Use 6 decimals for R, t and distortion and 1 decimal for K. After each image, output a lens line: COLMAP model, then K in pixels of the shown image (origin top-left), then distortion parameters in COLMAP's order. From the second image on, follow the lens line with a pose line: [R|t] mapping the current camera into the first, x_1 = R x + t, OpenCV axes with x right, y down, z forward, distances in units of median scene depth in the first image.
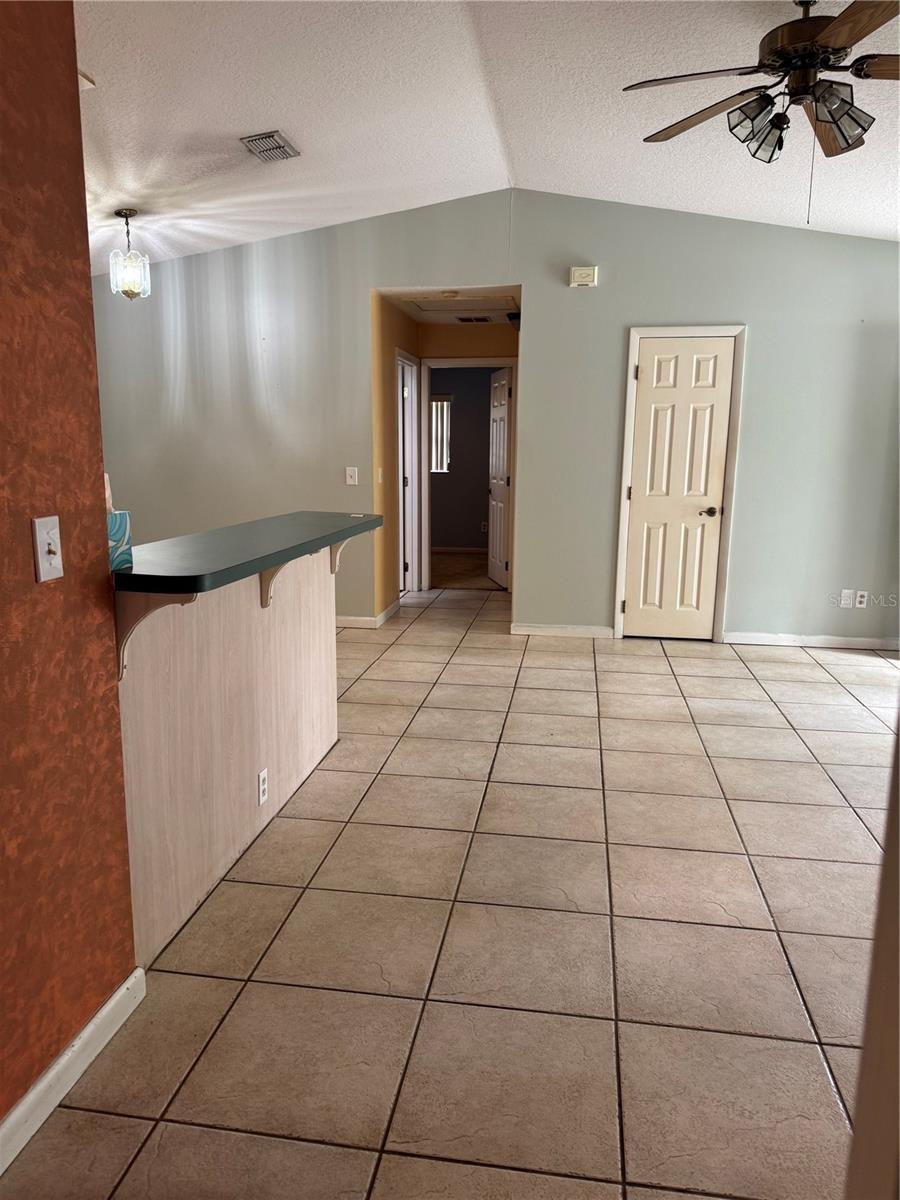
lens RADIAL K [[851.9, 0, 450.0], [0, 851.9, 600.0], [0, 0, 1]] dist [0.052430, -0.062373]
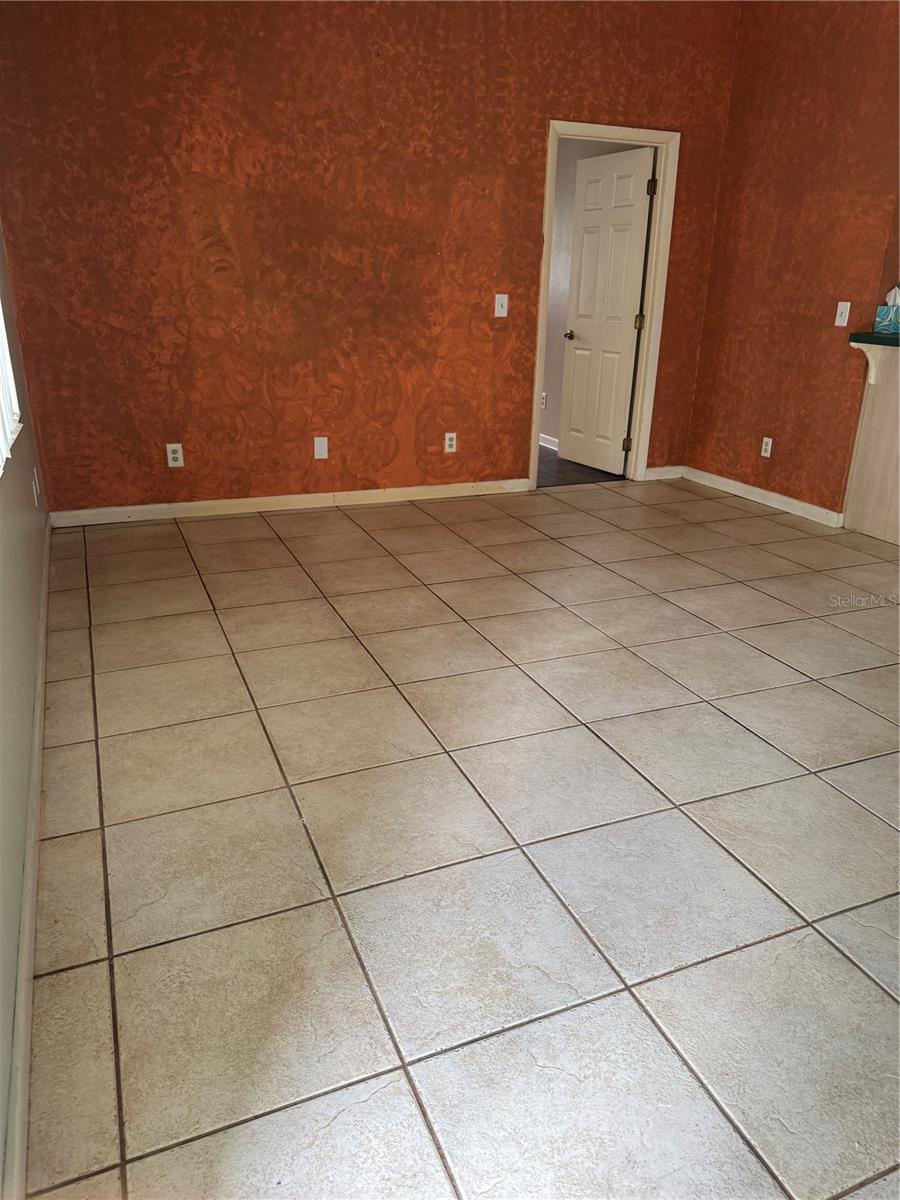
lens RADIAL K [[851.9, 0, 450.0], [0, 851.9, 600.0], [0, 0, 1]] dist [0.052430, -0.062373]
pose [[-0.851746, 0.155823, -0.500248, 1.005046], [-0.125407, 0.866375, 0.483392, -0.208755], [0.508726, 0.474462, -0.718390, 1.315165]]
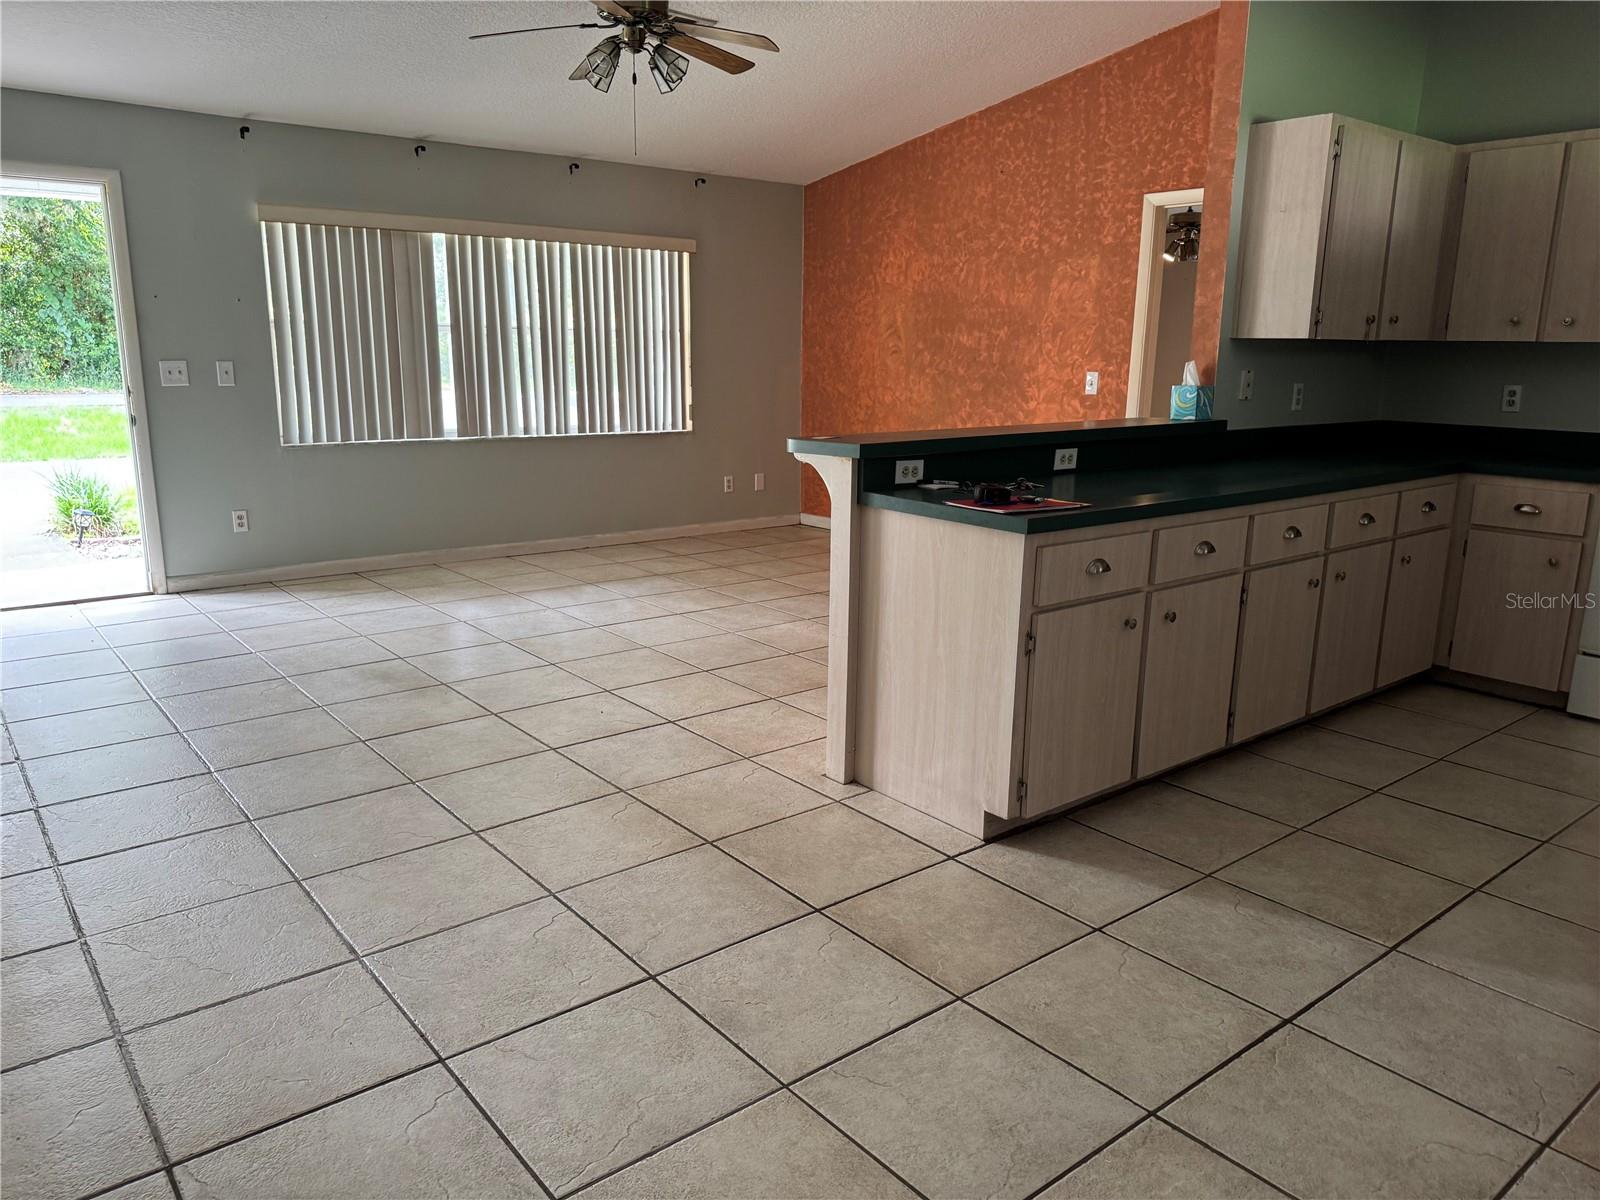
lens RADIAL K [[1120.5, 0, 800.0], [0, 1120.5, 600.0], [0, 0, 1]] dist [0.183898, -0.384295]
pose [[-0.741555, -0.169798, 0.649049, -0.751286], [0.098113, 0.929594, 0.355287, -0.322462], [-0.663679, 0.327145, -0.672686, 1.737720]]
